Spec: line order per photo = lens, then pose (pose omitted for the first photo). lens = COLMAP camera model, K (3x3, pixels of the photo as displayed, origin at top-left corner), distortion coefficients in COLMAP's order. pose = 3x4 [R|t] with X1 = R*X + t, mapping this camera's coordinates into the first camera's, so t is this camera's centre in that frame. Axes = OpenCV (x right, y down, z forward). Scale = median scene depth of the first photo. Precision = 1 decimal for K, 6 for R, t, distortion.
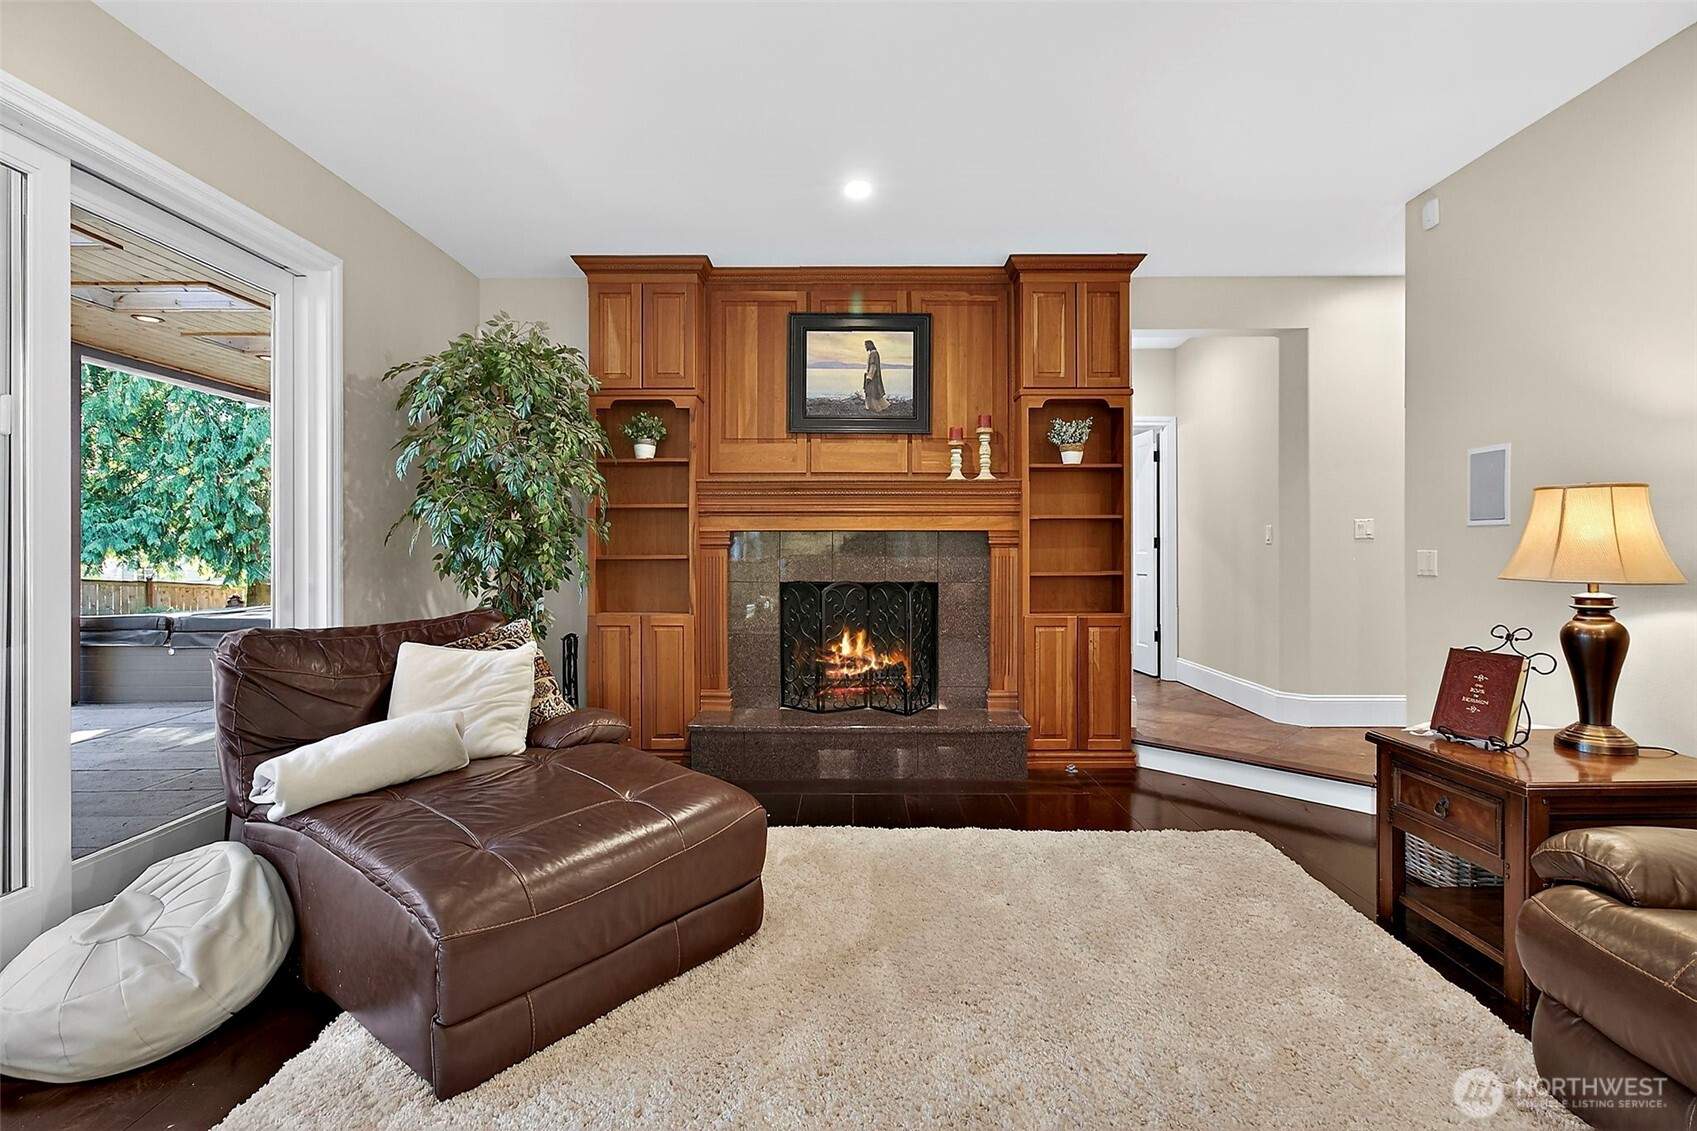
lens RADIAL K [[841.7, 0, 848.5], [0, 841.7, 565.5], [0, 0, 1]] dist [0.002397, 0.000305]
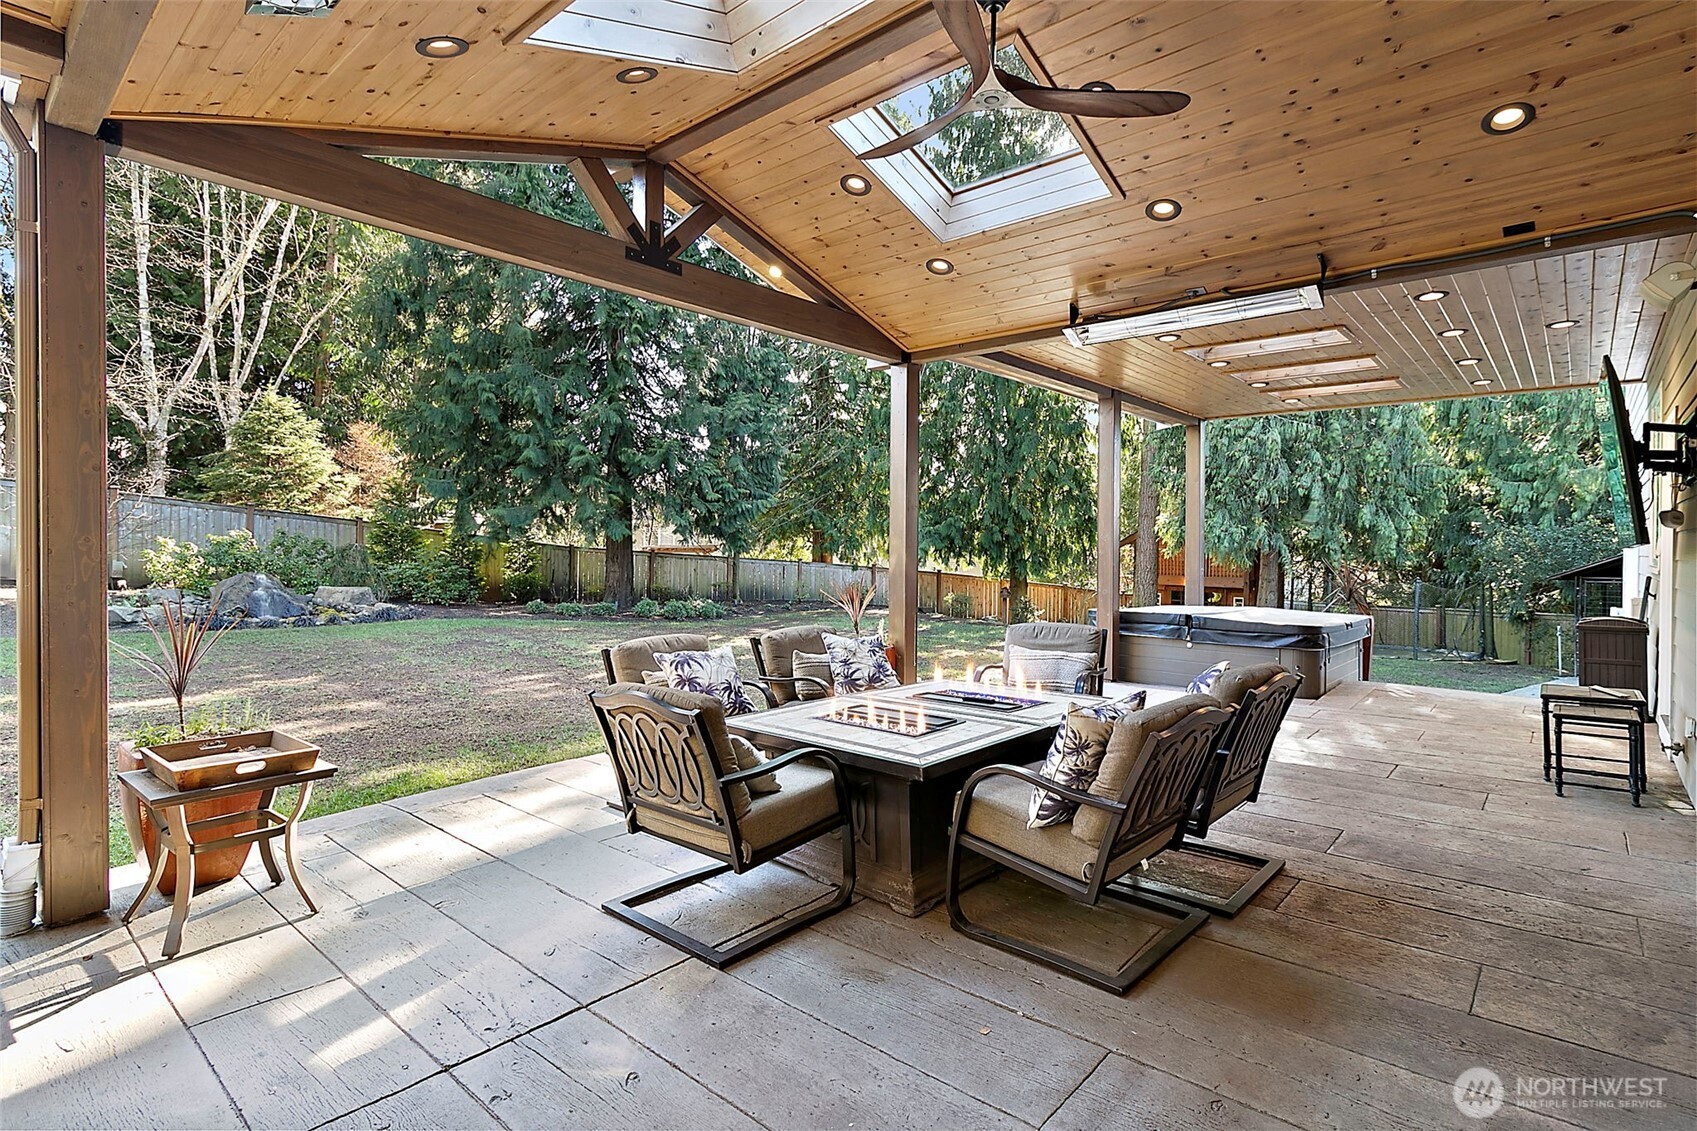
lens RADIAL K [[841.7, 0, 848.5], [0, 841.7, 565.5], [0, 0, 1]] dist [0.002397, 0.000305]
pose [[0.745923, 0.021468, -0.665687, -0.575238], [-0.019824, 0.999753, 0.010028, -0.014488], [0.665738, 0.005717, 0.746164, -0.271688]]
